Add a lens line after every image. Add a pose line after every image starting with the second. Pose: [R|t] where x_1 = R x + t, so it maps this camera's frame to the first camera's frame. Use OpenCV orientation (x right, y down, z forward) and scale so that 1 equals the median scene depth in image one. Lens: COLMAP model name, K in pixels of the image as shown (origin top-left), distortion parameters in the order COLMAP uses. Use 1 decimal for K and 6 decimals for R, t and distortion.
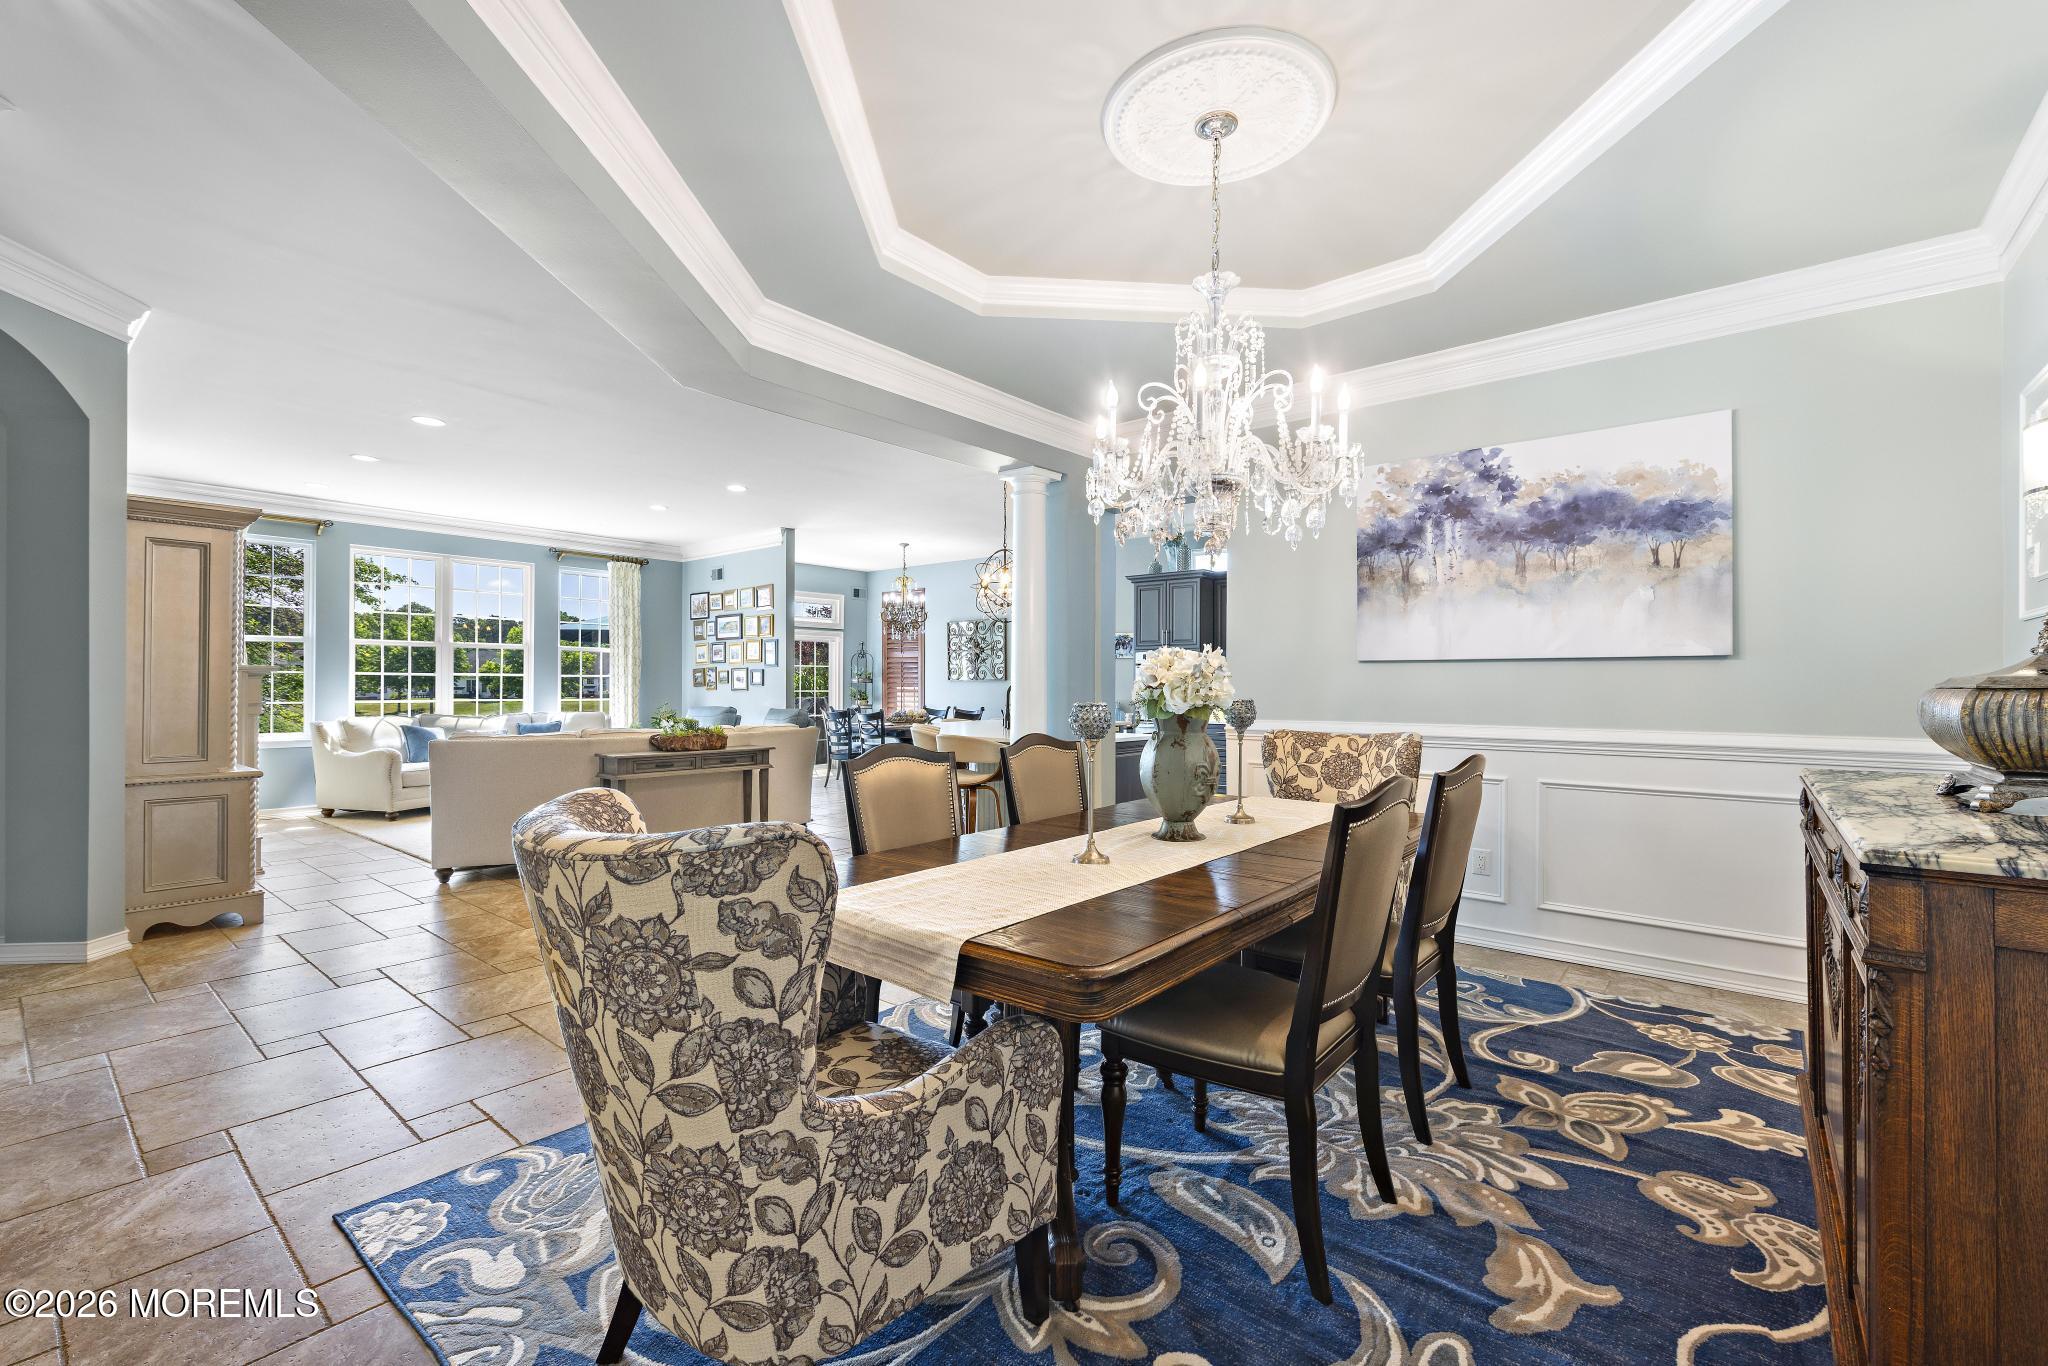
lens RADIAL K [[866.9, 0, 1024.0], [0, 866.9, 685.1], [0, 0, 1]] dist [0.005300, 0.000172]
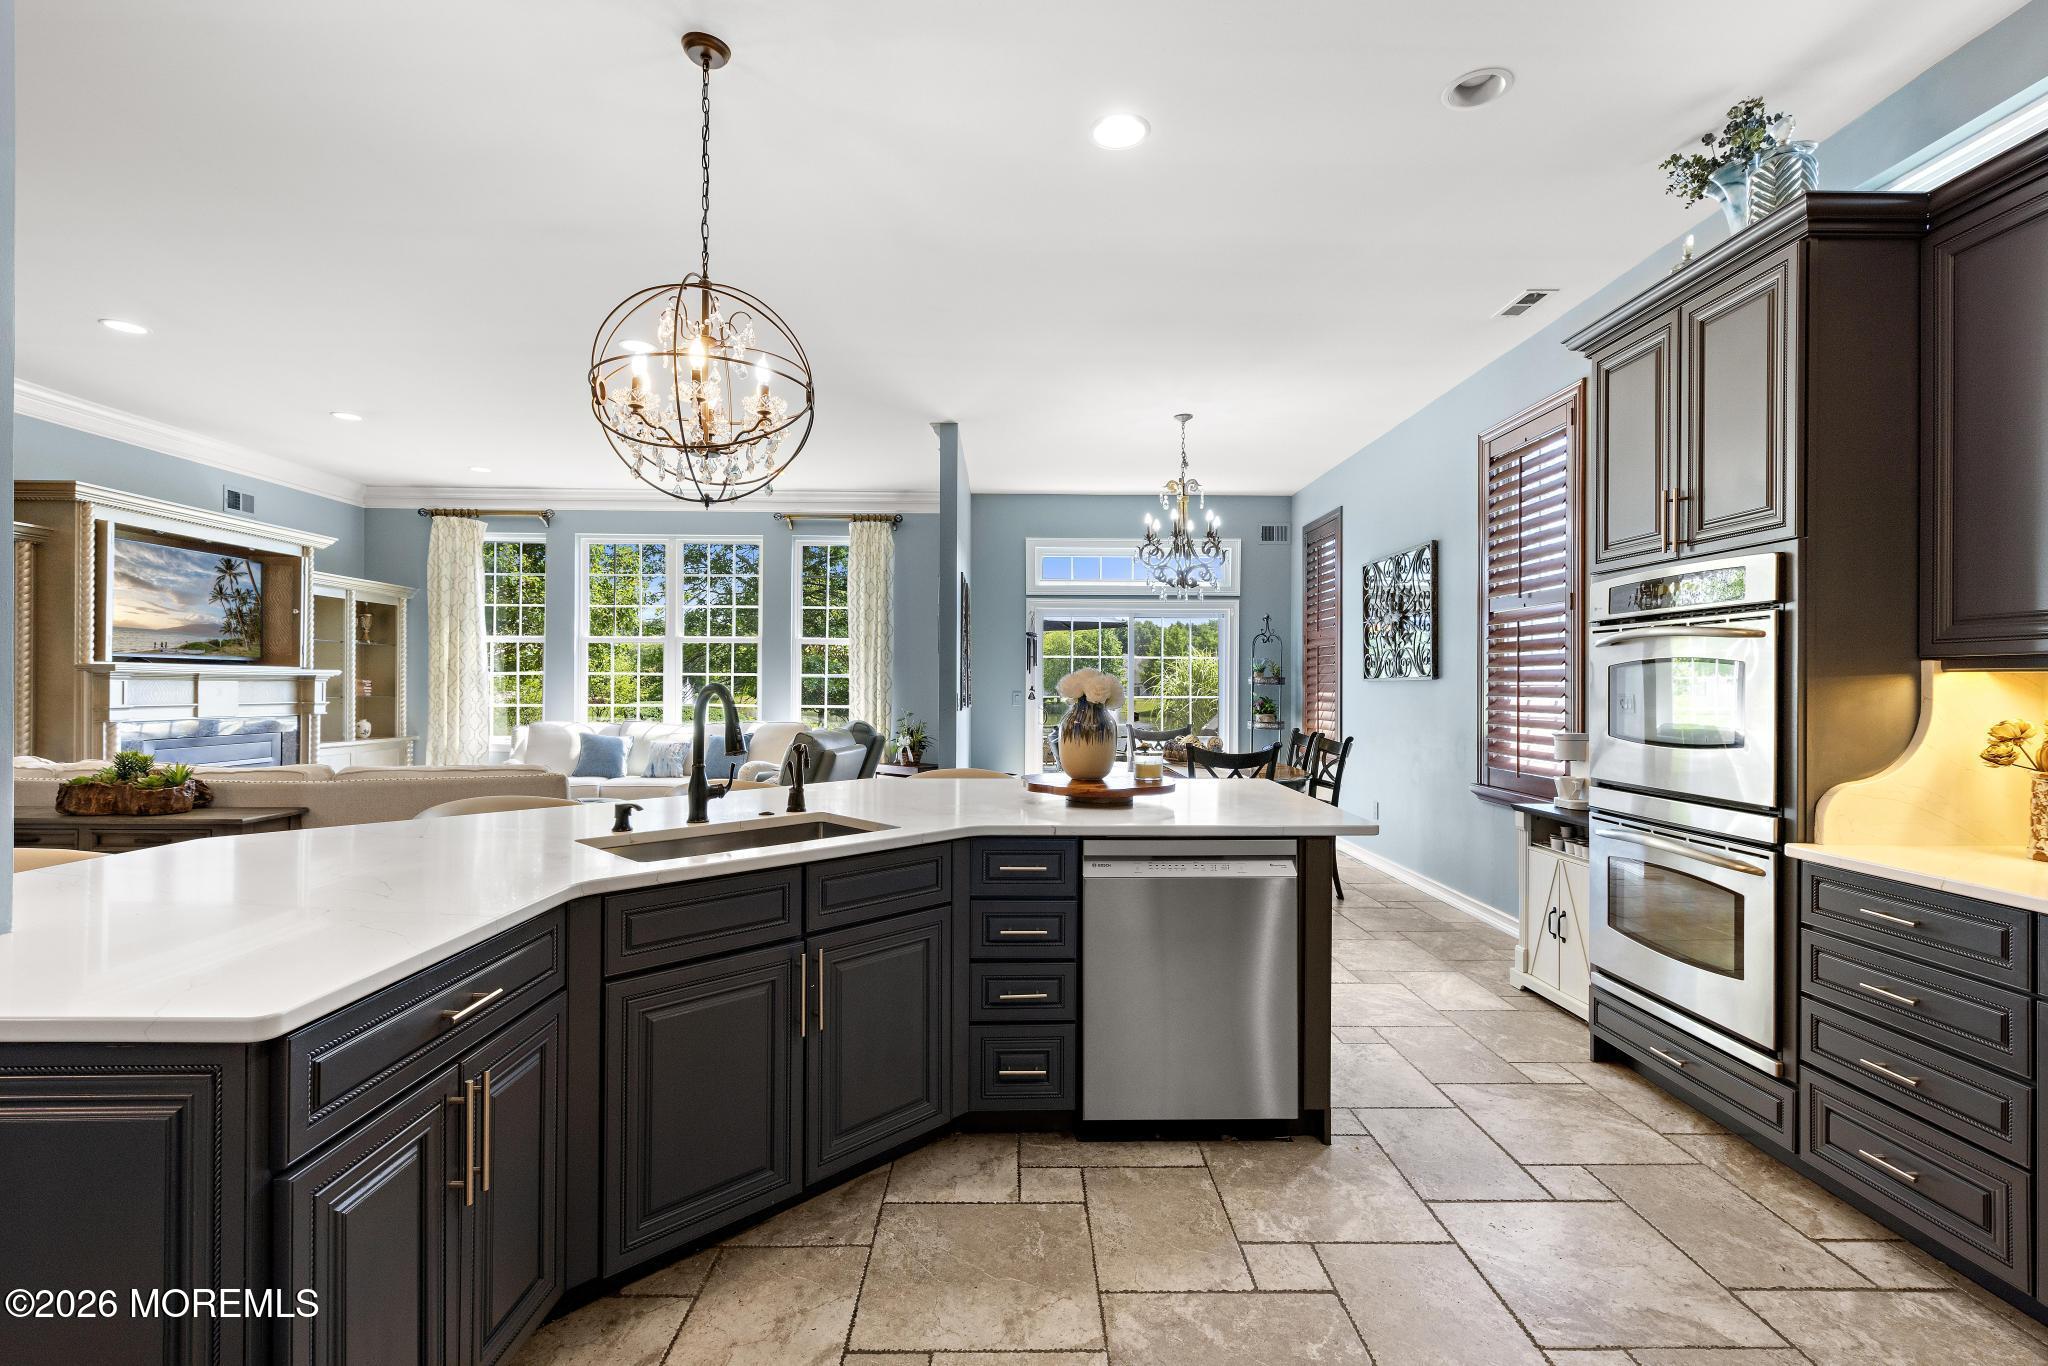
lens RADIAL K [[912.6, 0, 1030.1], [0, 912.6, 685.1], [0, 0, 1]] dist [0.005678, 0.000010]
pose [[0.656641, 0.001555, -0.754202, 0.515934], [-0.002449, 0.999997, -0.000070, -0.004650], [0.754199, 0.001893, 0.656643, 1.389348]]
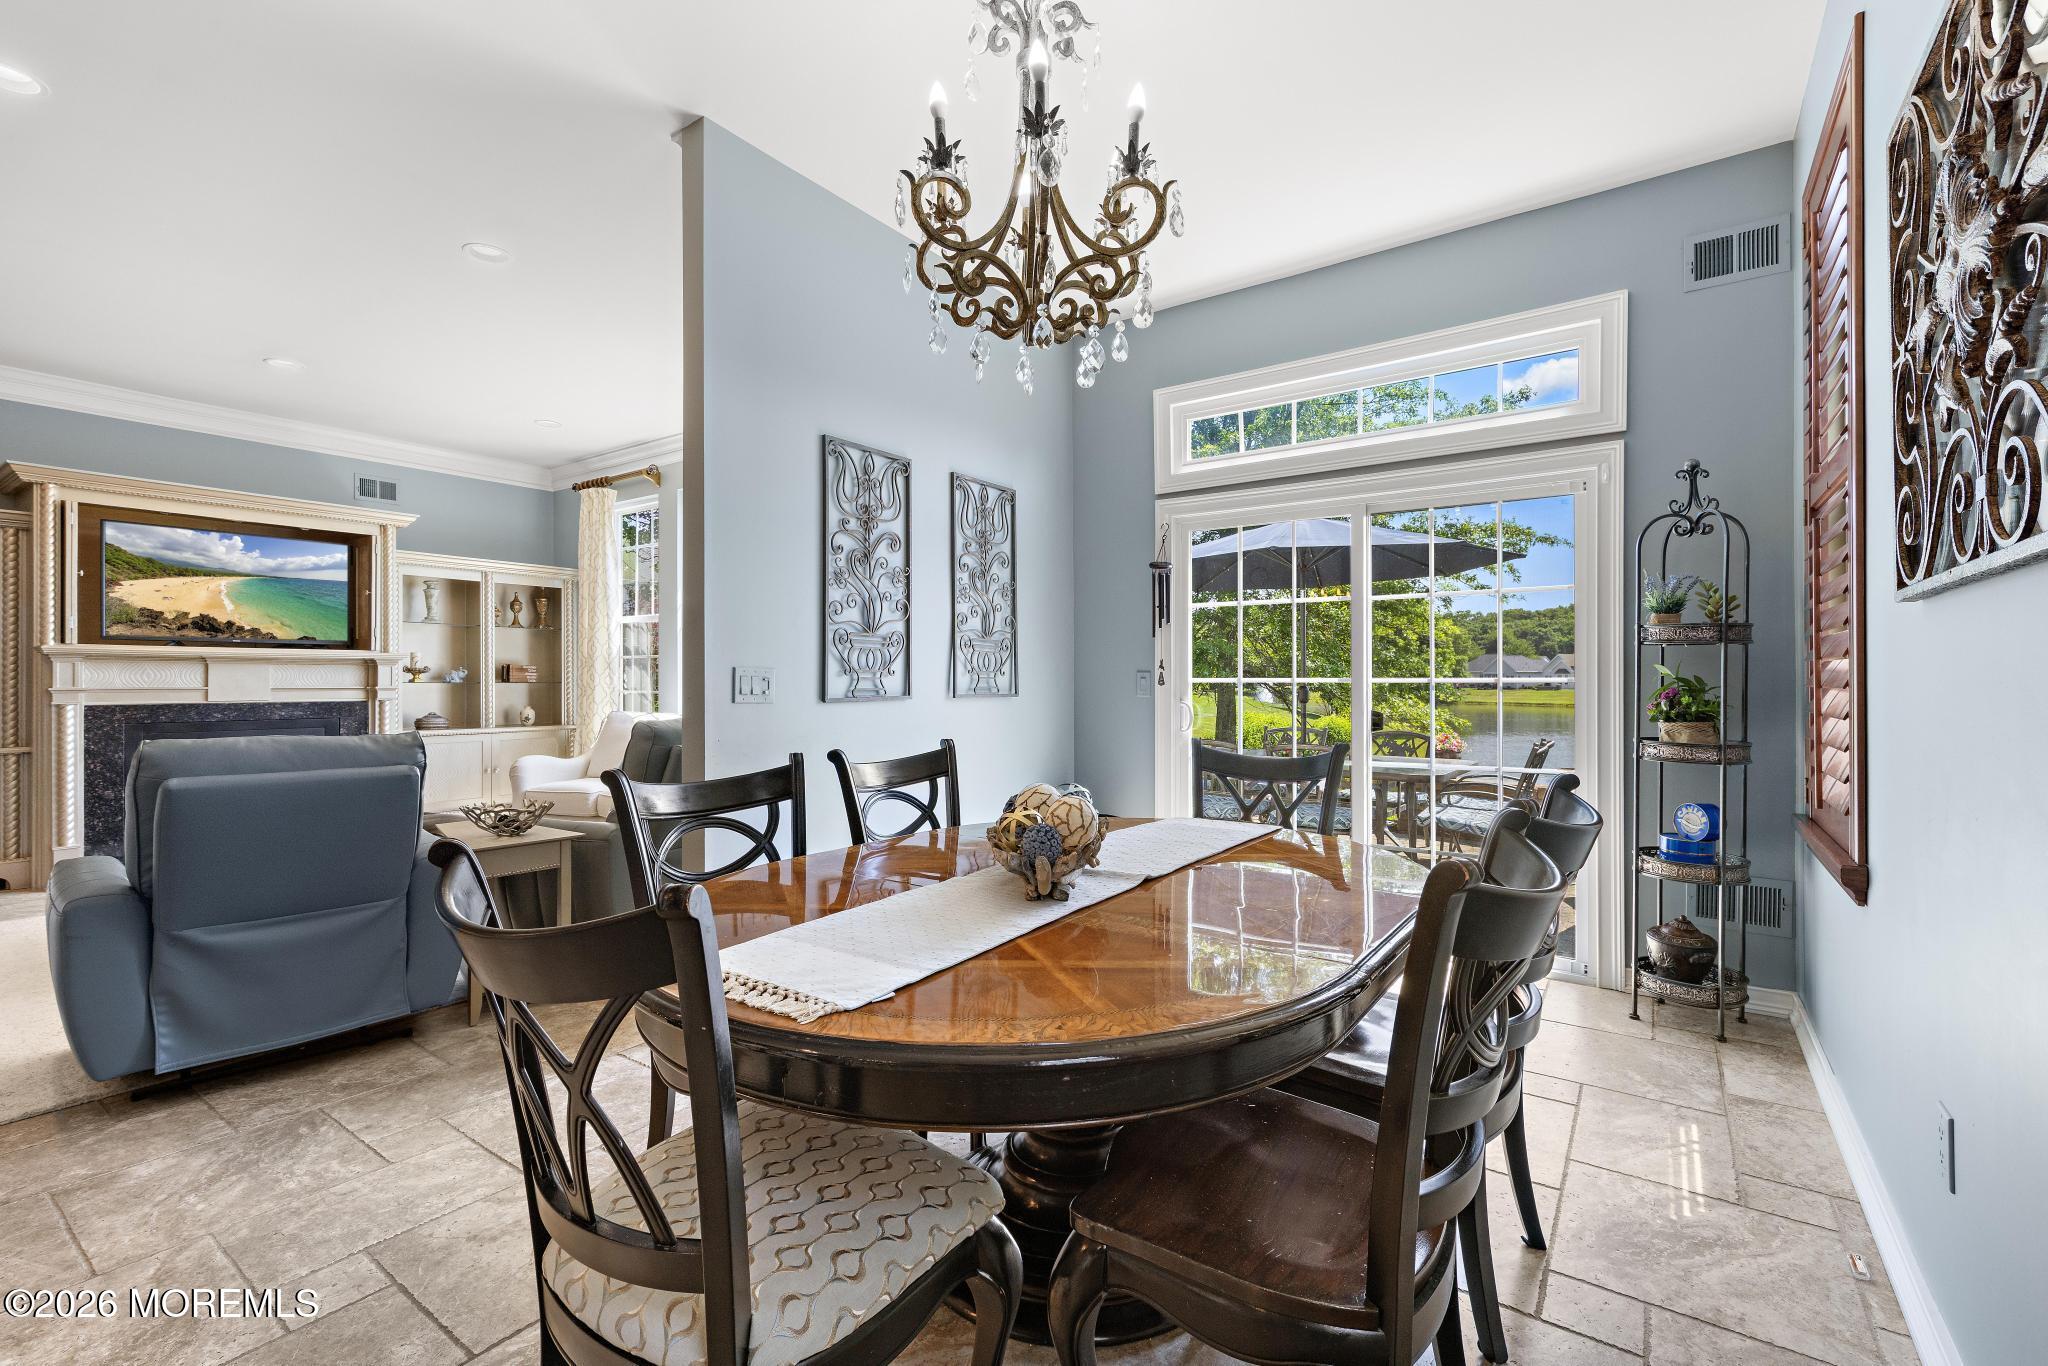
lens RADIAL K [[912.6, 0, 1021.8], [0, 912.6, 682.0], [0, 0, 1]] dist [0.005678, 0.000010]
pose [[0.074743, -0.000202, -0.997203, 0.112142], [0.002337, 0.999997, -0.000027, 0.020284], [0.997200, -0.002328, 0.074743, 2.380450]]
